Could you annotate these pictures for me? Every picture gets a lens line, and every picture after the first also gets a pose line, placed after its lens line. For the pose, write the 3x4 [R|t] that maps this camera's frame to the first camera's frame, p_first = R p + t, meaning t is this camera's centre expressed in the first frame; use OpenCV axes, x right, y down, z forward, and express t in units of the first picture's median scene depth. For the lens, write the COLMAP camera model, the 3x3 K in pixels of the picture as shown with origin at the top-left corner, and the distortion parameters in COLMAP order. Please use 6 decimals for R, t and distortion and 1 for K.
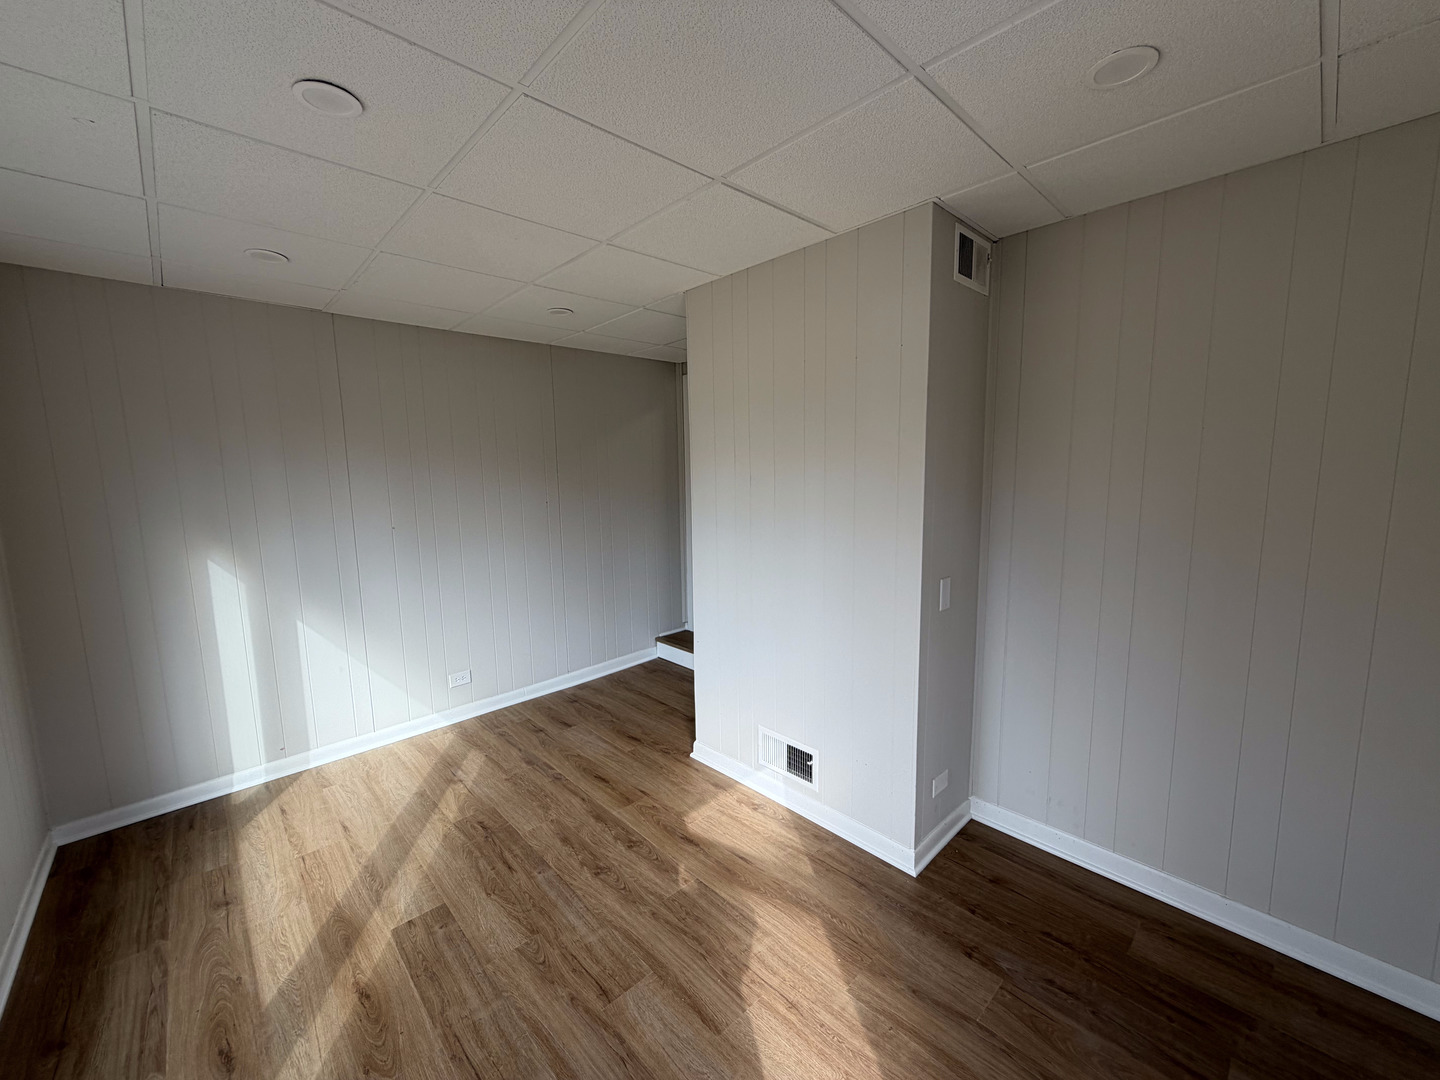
lens RADIAL K [[571.7, 0, 710.1], [0, 571.7, 535.4], [0, 0, 1]] dist [-0.001783, 0.000175]
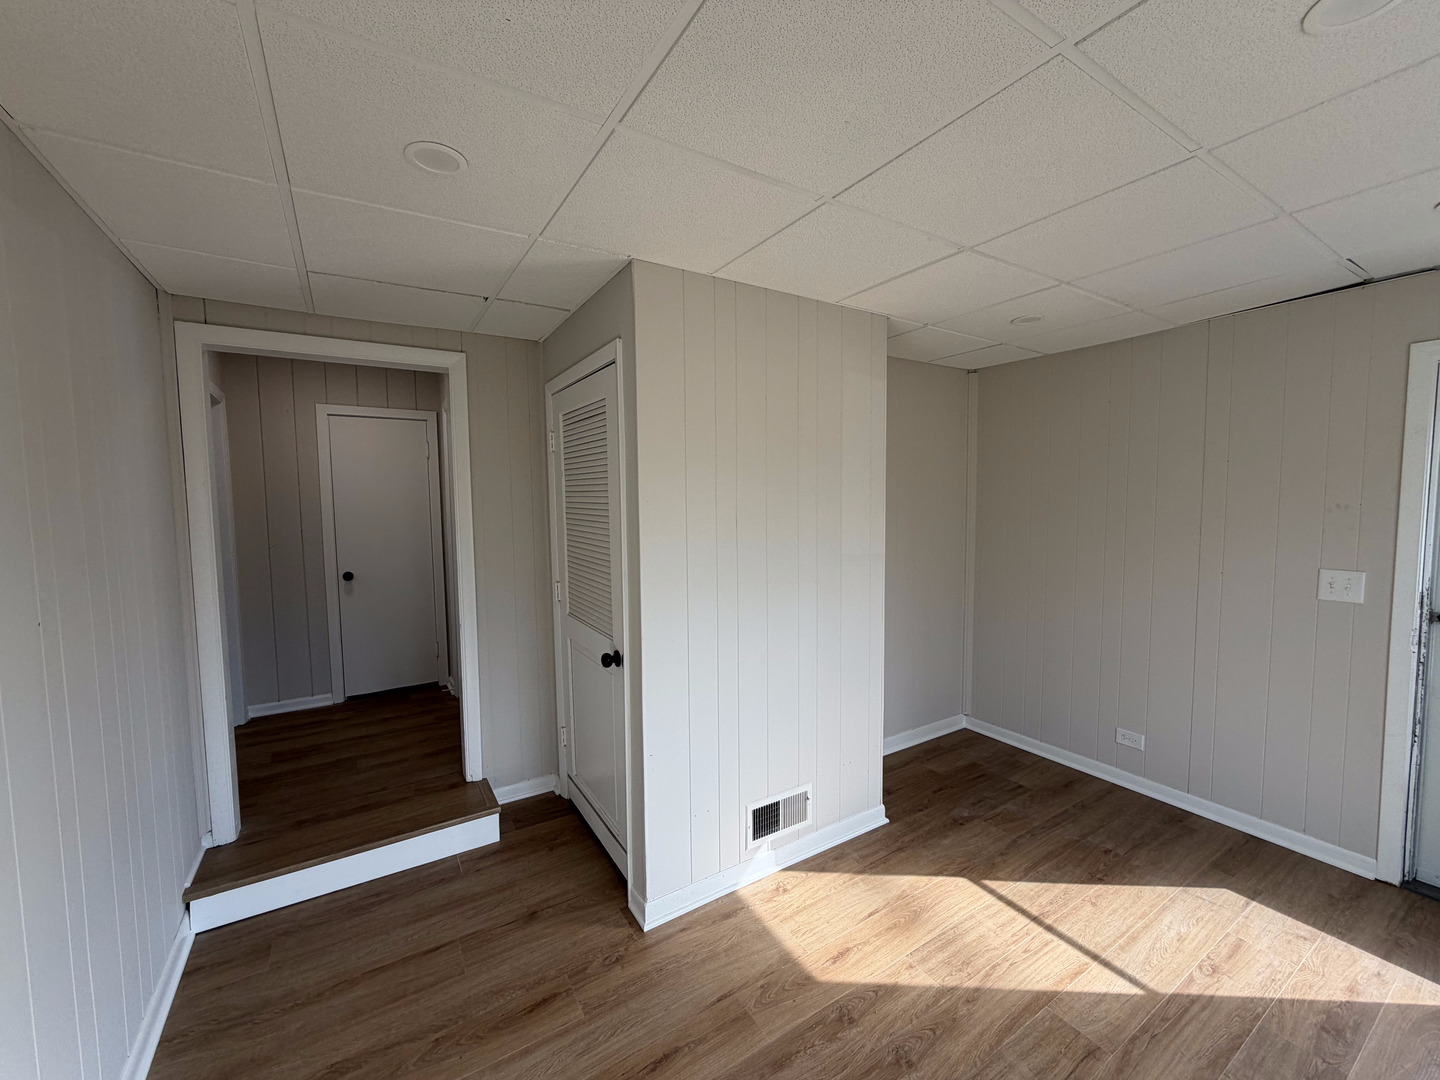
lens RADIAL K [[571.7, 0, 713.1], [0, 571.7, 540.6], [0, 0, 1]] dist [-0.001783, 0.000175]
pose [[0.192865, -0.055227, 0.979670, -0.928403], [0.124678, 0.991702, 0.031360, -0.121631], [-0.973272, 0.116095, 0.198150, 1.032456]]
